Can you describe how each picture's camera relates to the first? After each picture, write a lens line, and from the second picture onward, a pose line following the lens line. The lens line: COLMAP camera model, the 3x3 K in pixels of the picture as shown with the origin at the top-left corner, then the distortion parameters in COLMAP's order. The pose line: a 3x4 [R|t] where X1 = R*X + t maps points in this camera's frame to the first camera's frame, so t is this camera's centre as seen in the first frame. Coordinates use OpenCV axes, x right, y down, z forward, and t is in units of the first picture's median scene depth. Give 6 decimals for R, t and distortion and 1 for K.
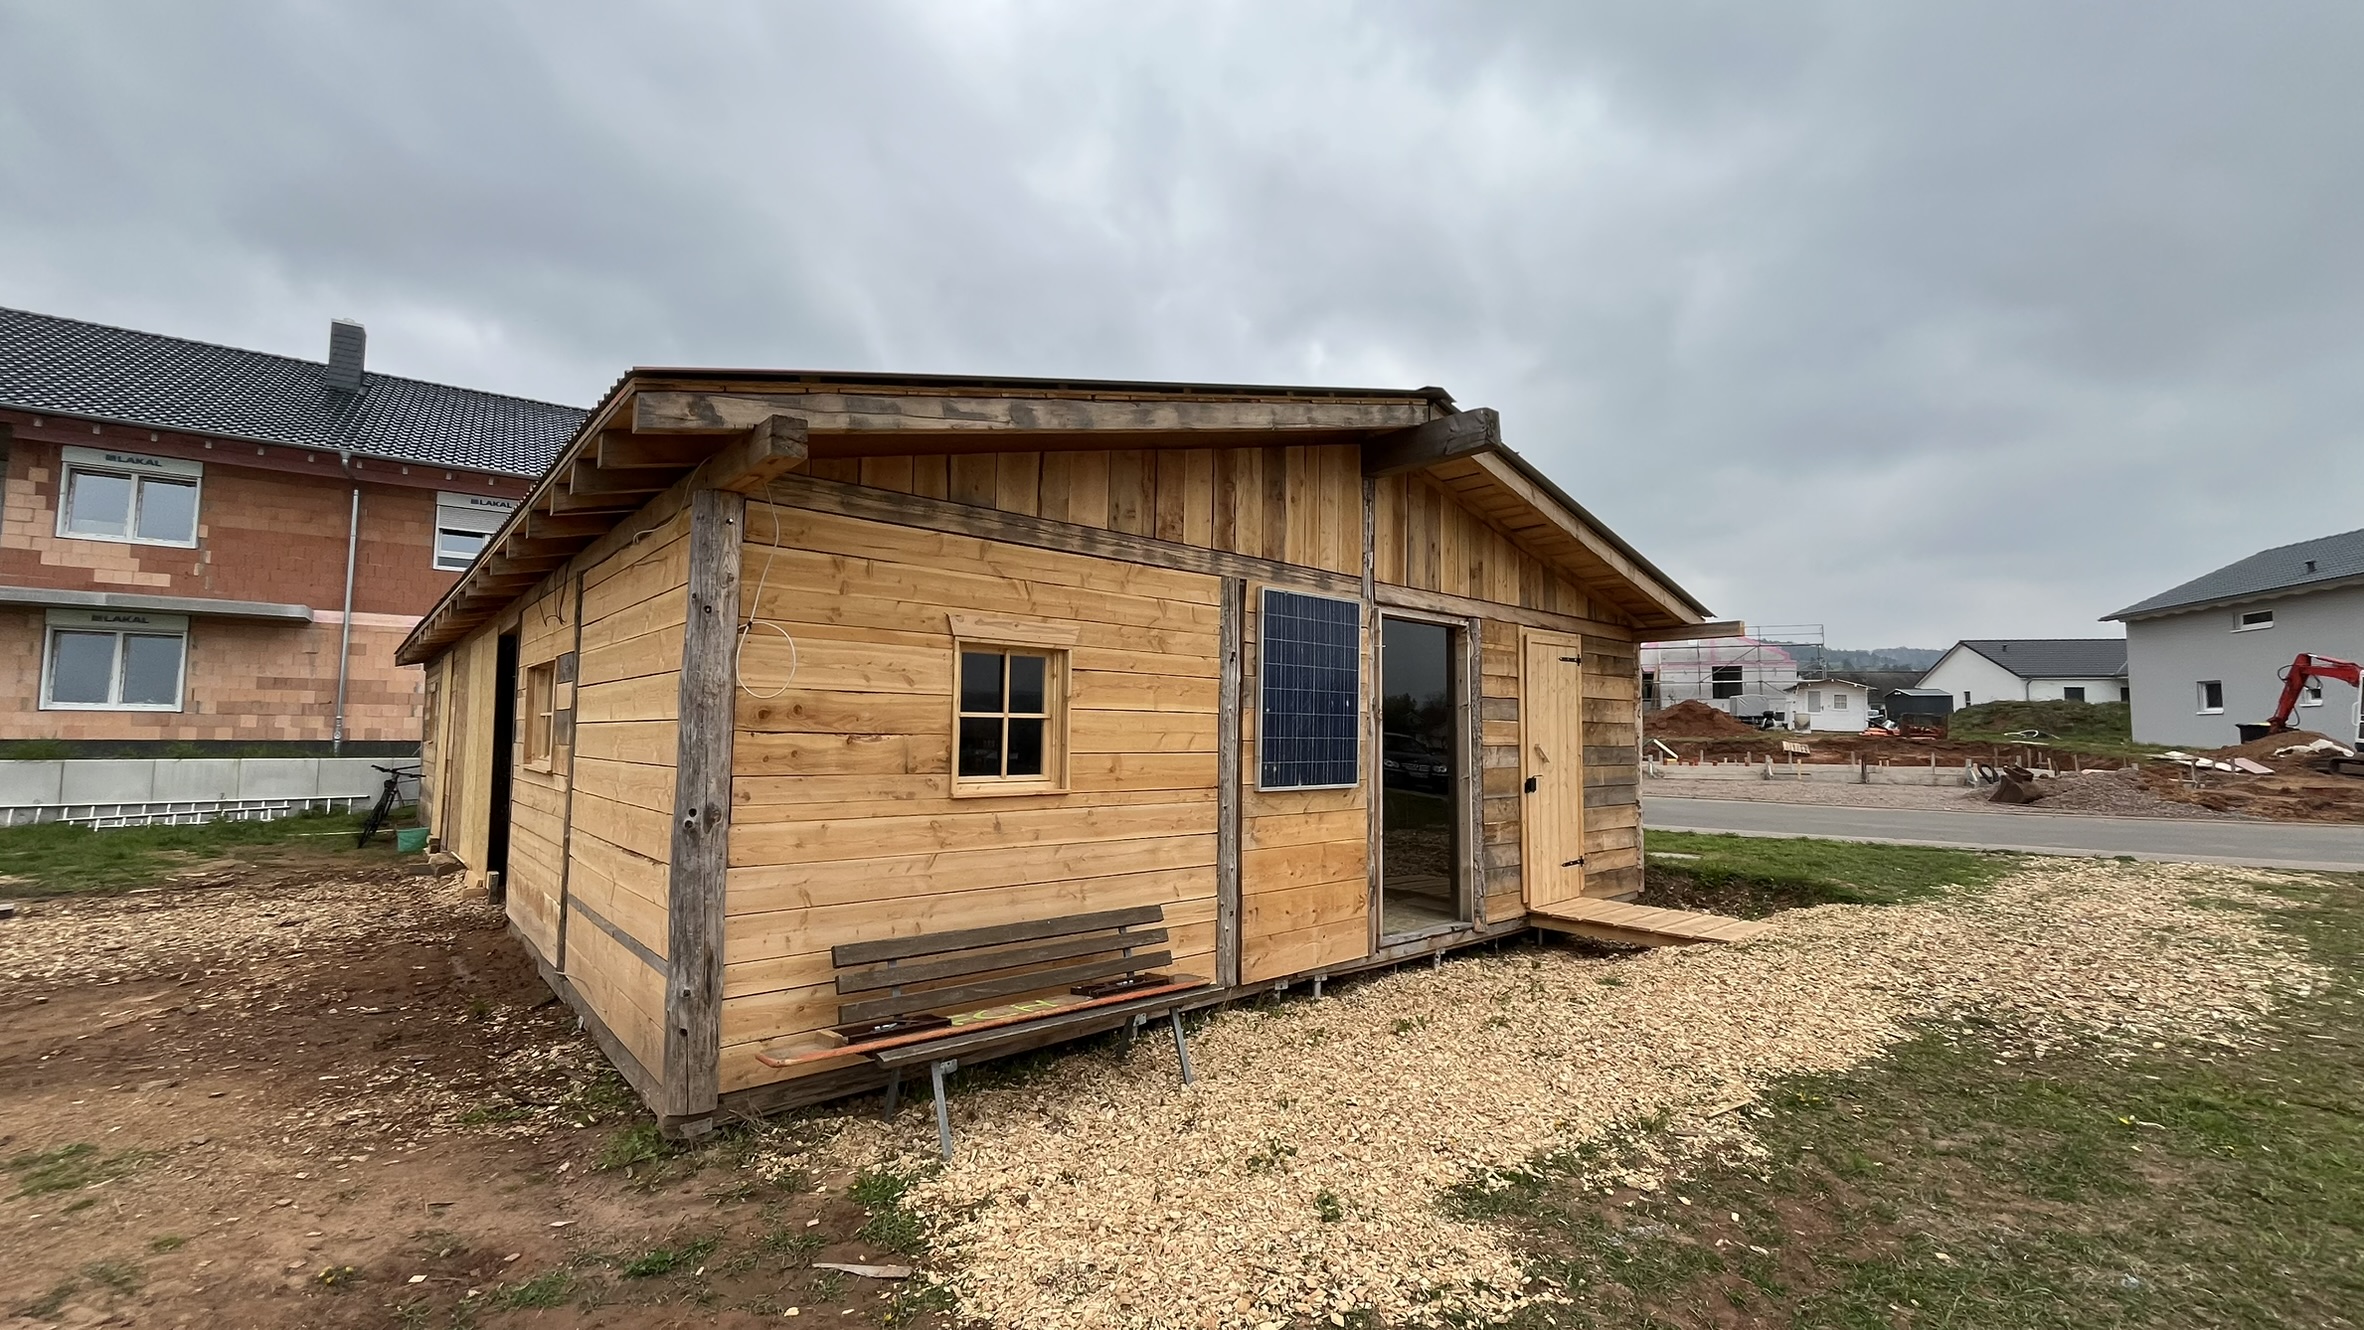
lens RADIAL K [[963.3, 0, 1191.5], [0, 963.3, 667.2], [0, 0, 1]] dist [0.000017, 0.000089]
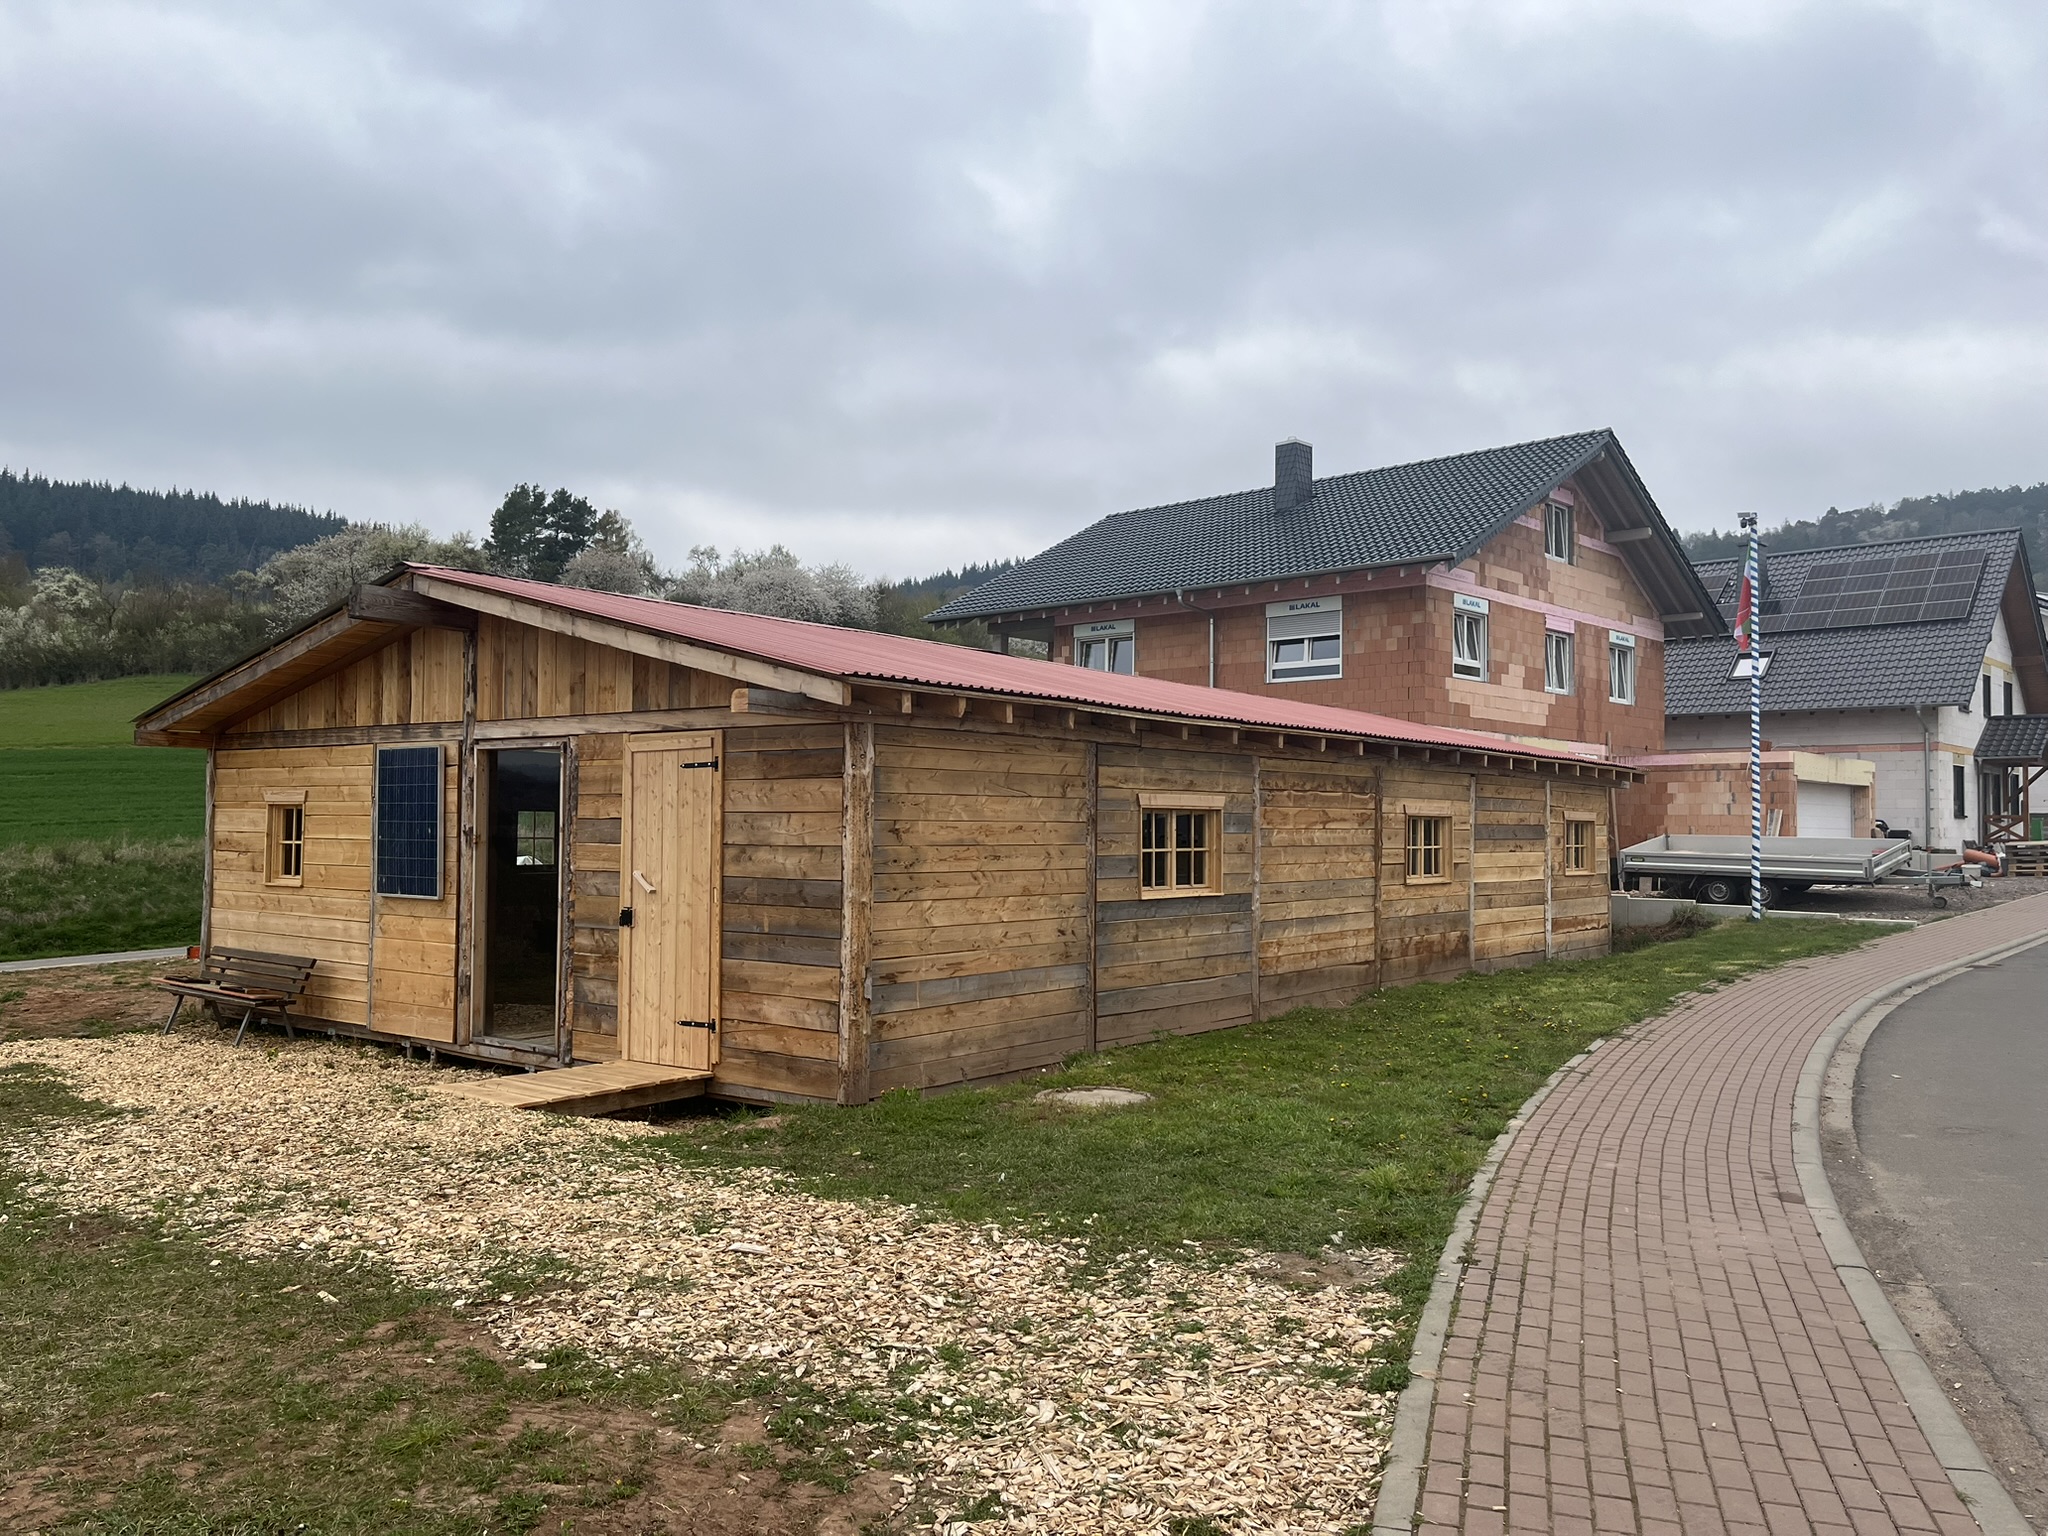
lens RADIAL K [[1571.0, 0, 1029.8], [0, 1571.0, 769.4], [0, 0, 1]] dist [0.030825, -0.003283]
pose [[0.191174, -0.044363, -0.980553, 1.921652], [0.061901, 0.997535, -0.033063, 0.061874], [0.979602, -0.054376, 0.193449, 1.149436]]
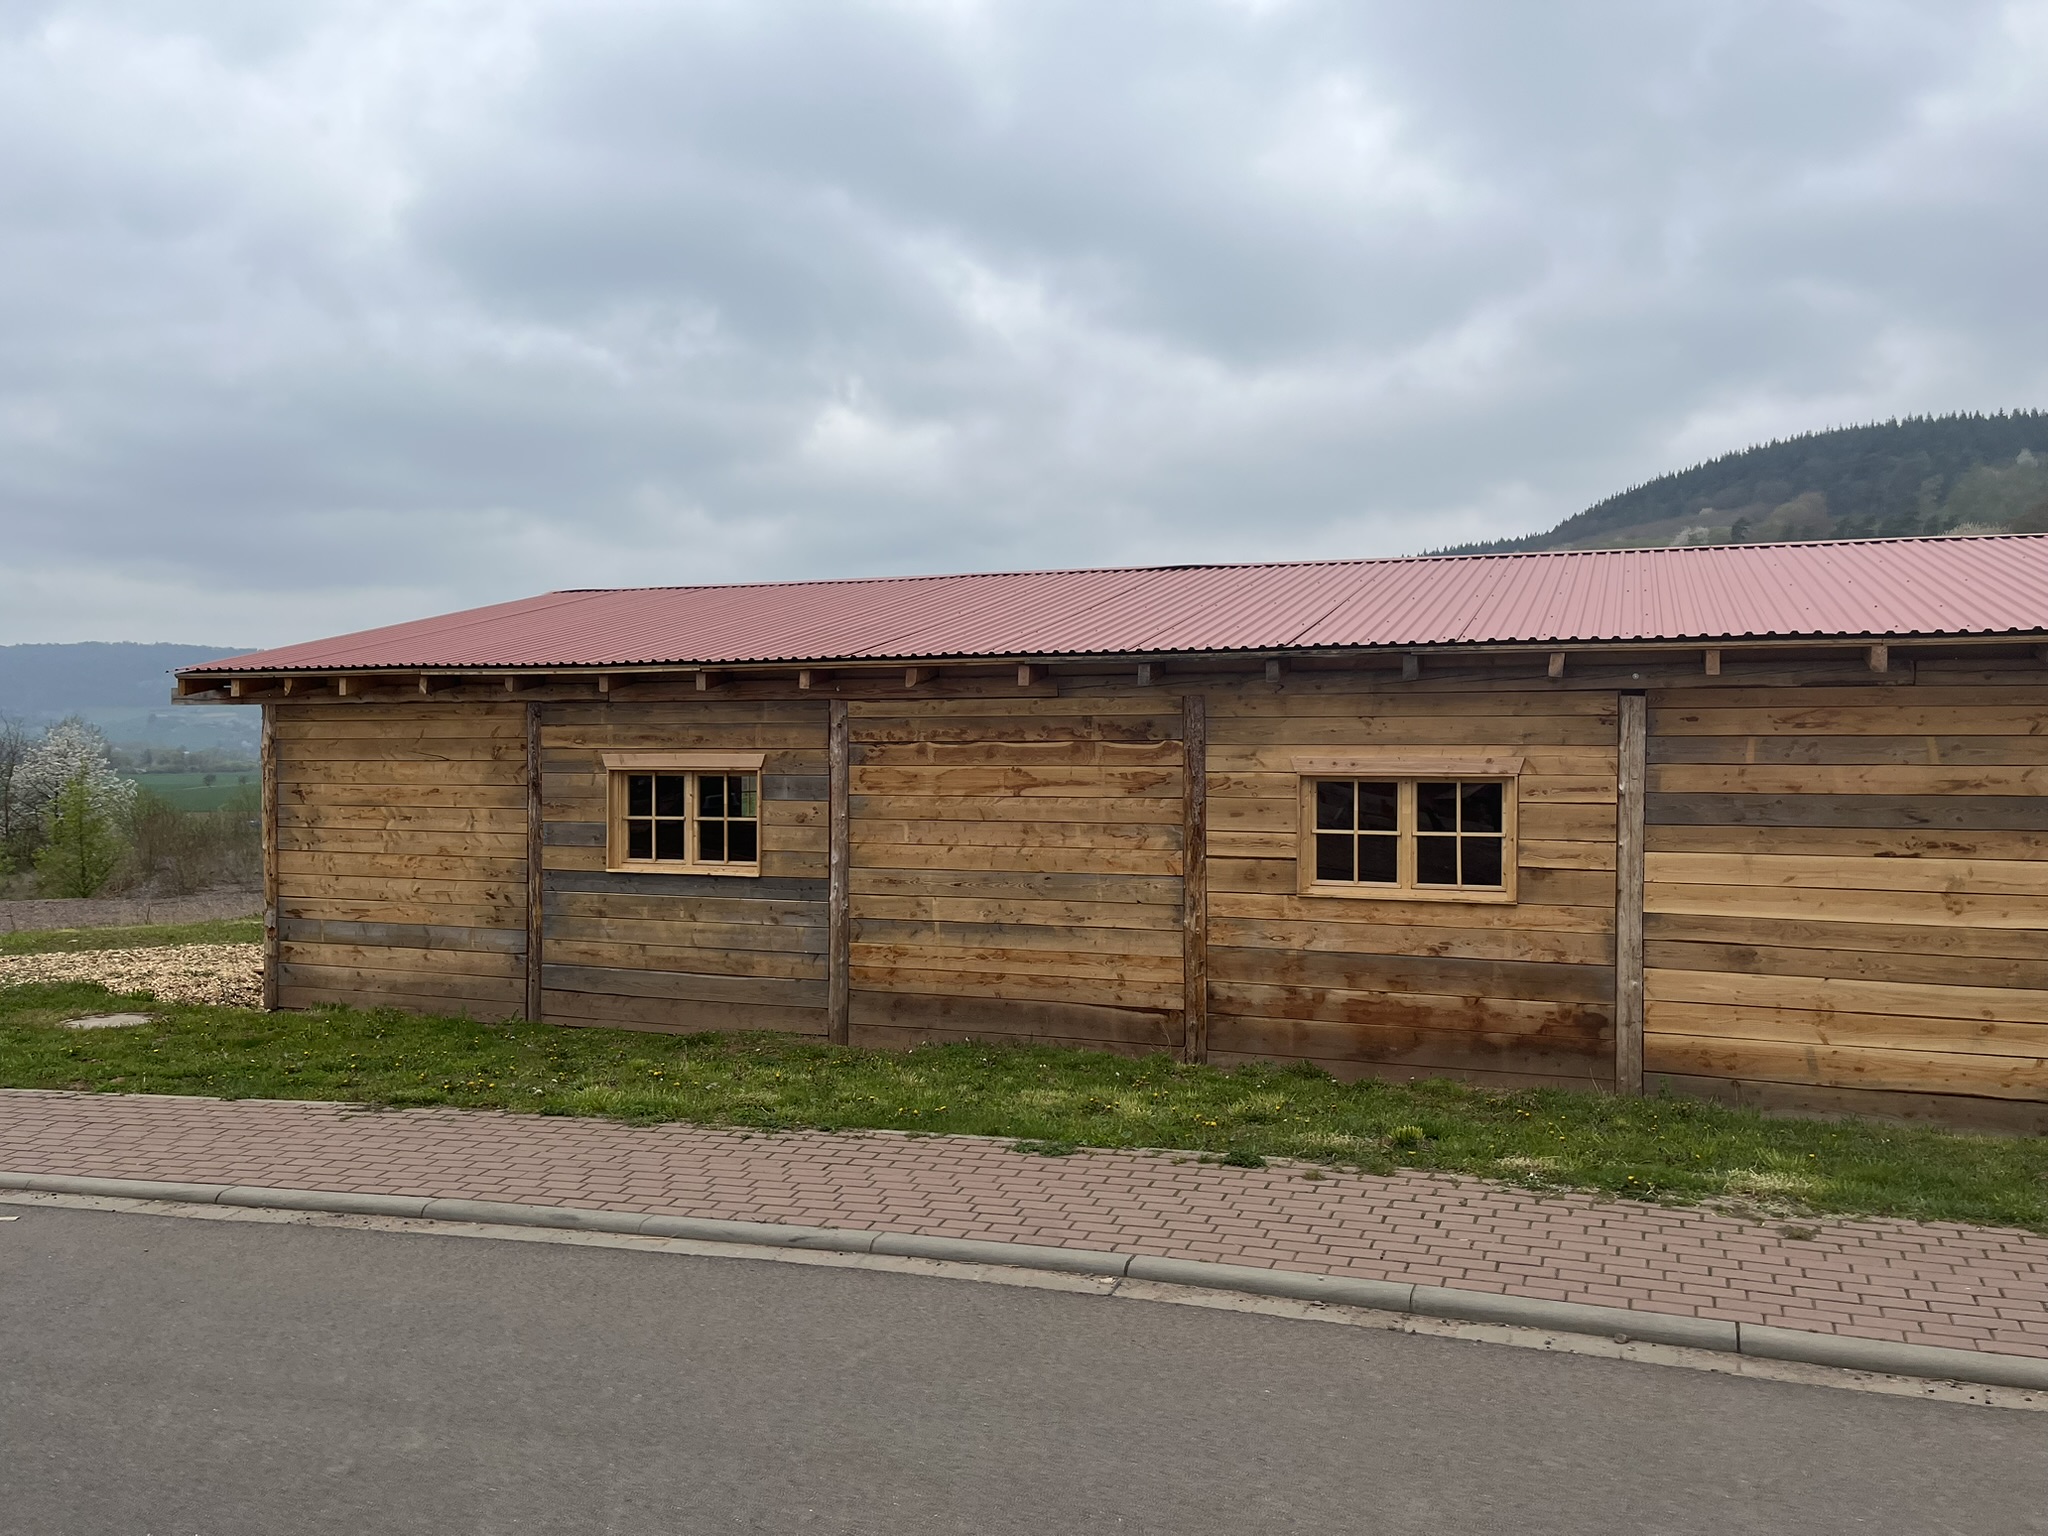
lens RADIAL K [[1571.0, 0, 1029.3], [0, 1571.0, 772.8], [0, 0, 1]] dist [0.030825, -0.003283]
pose [[-0.889287, -0.008402, -0.457272, -1.143028], [0.019379, 0.998241, -0.056029, 0.271650], [0.456938, -0.058688, -0.887560, 5.820262]]
